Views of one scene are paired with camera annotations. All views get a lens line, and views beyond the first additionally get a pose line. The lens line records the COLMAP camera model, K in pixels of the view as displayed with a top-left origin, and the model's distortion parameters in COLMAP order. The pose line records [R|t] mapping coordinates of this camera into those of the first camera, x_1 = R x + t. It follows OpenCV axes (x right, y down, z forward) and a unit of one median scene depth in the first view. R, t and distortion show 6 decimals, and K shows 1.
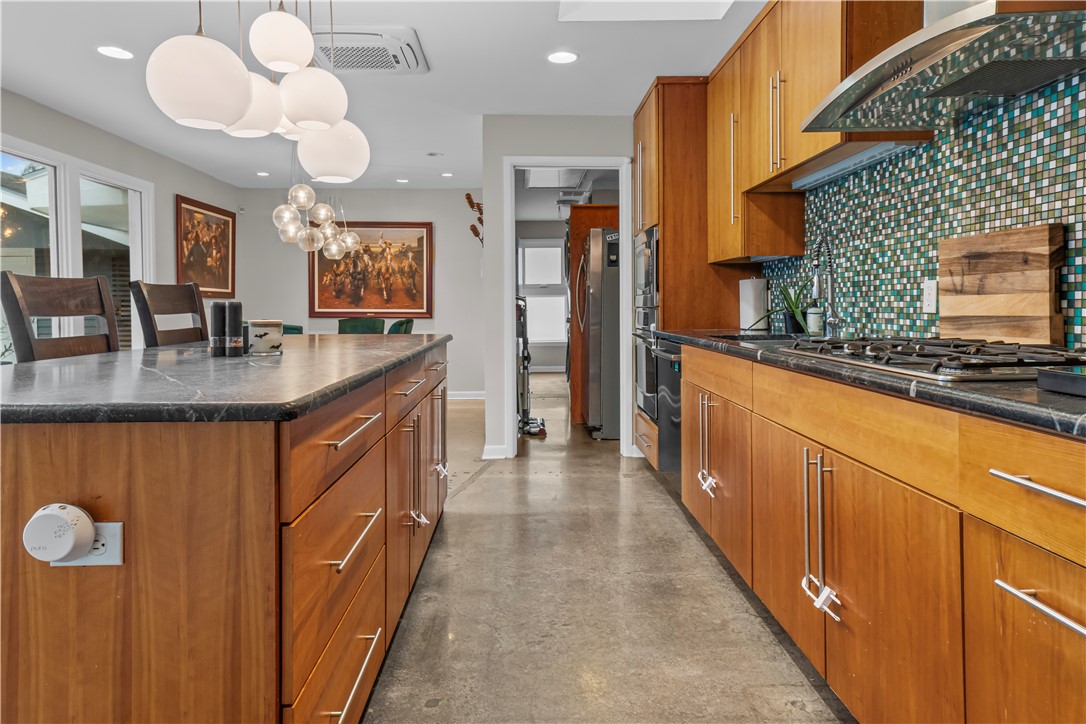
lens RADIAL K [[663.0, 0, 544.3], [0, 663.0, 357.8], [0, 0, 1]] dist [0.021575, 0.001637]
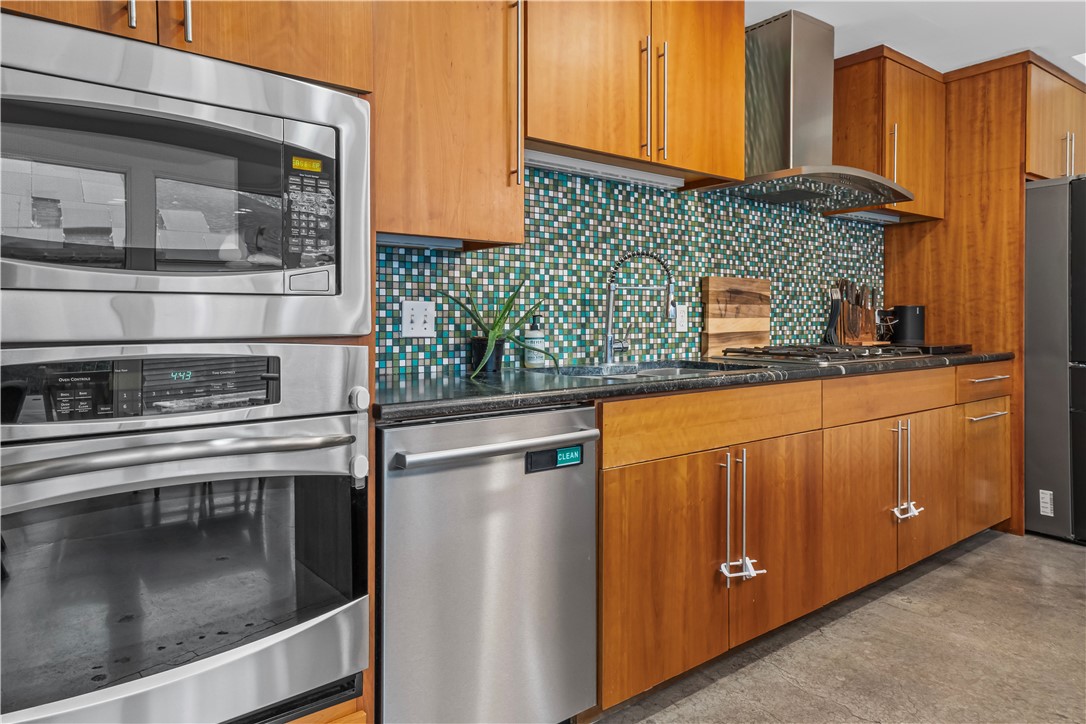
lens RADIAL K [[663.0, 0, 544.3], [0, 663.0, 357.8], [0, 0, 1]] dist [0.021575, 0.001637]
pose [[-0.582411, 0.015709, 0.812742, -0.245082], [0.103728, 0.993076, 0.055136, -0.106176], [-0.806249, 0.116416, -0.580009, 1.797660]]
